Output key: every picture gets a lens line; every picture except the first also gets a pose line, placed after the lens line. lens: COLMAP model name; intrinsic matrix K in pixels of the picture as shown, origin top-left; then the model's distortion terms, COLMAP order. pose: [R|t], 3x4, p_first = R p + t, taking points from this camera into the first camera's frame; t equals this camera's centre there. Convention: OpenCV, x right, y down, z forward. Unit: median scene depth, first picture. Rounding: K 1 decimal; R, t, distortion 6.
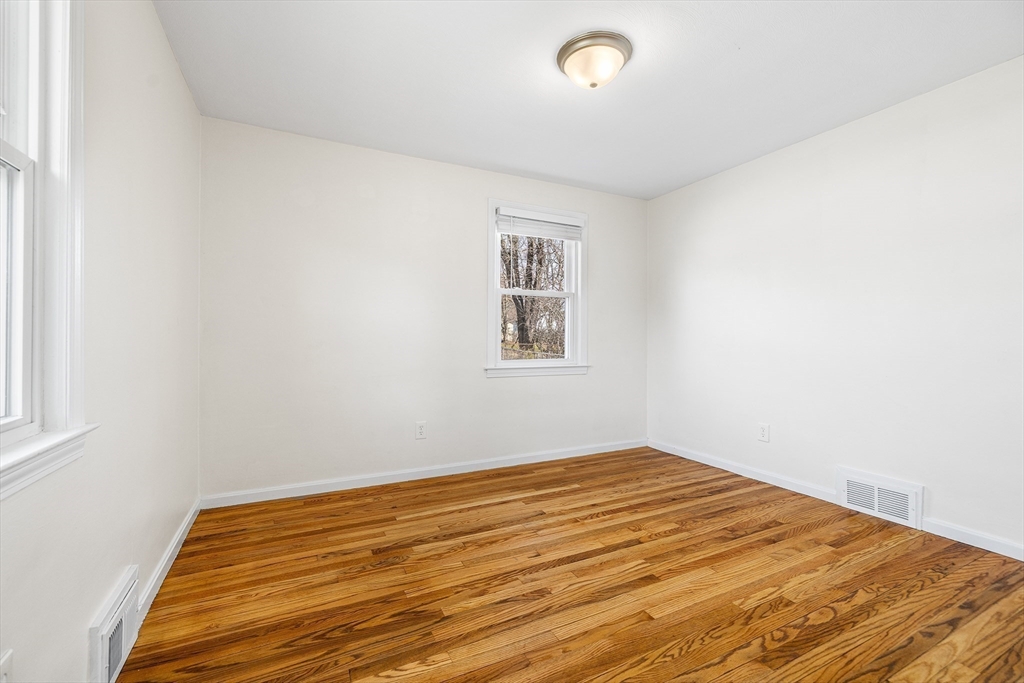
lens RADIAL K [[434.2, 0, 510.3], [0, 434.2, 338.2], [0, 0, 1]] dist [0.003464, 0.000172]
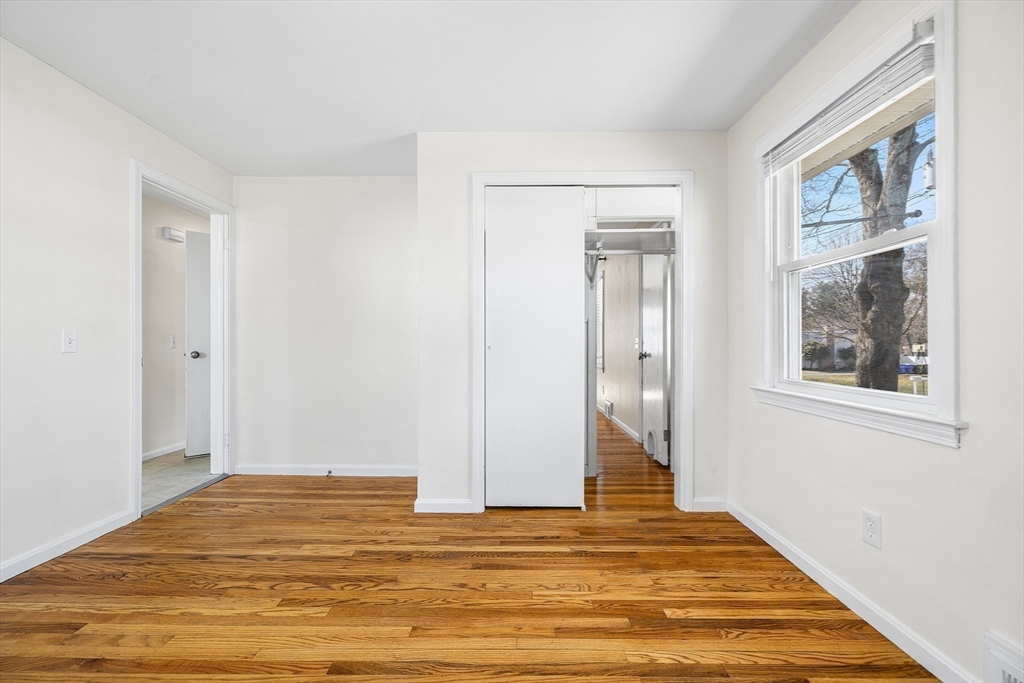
lens RADIAL K [[434.2, 0, 511.3], [0, 434.2, 343.3], [0, 0, 1]] dist [0.003464, 0.000172]
pose [[-0.890938, -0.004616, 0.454101, -0.314972], [-0.005019, 0.999987, 0.000317, -0.001982], [-0.454097, -0.001996, -0.890950, 1.779288]]
